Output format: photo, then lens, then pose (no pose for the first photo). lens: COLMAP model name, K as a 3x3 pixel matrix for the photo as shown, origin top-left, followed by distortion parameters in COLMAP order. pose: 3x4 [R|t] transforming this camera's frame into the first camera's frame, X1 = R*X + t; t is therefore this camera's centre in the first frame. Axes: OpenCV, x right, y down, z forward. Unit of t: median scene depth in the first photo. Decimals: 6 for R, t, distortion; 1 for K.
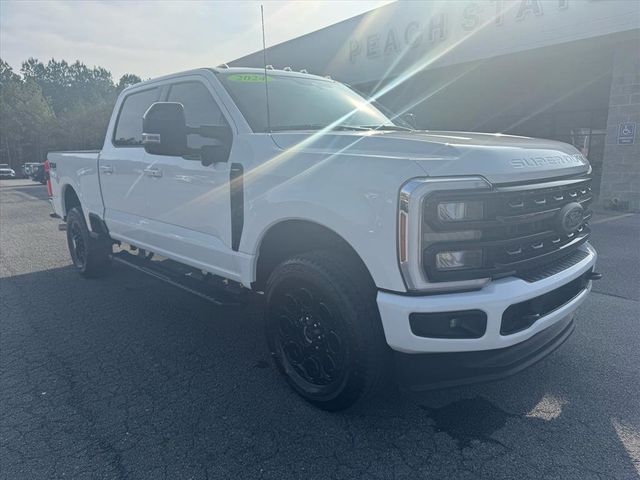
lens RADIAL K [[458.9, 0, 320.0], [0, 458.9, 240.0], [0, 0, 1]] dist [0.004321, -0.002982]
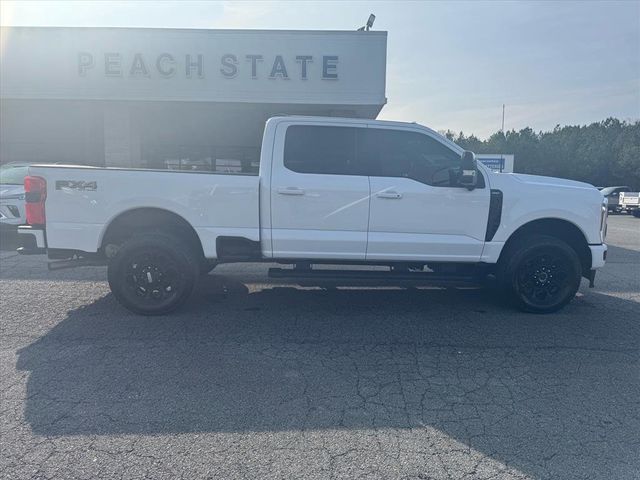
lens RADIAL K [[458.9, 0, 320.0], [0, 458.9, 240.0], [0, 0, 1]] dist [0.004321, -0.002982]
pose [[0.638869, -0.068949, 0.766219, -1.812263], [0.107906, 0.994161, -0.000511, -0.043836], [-0.761710, 0.083006, 0.642579, 0.386039]]
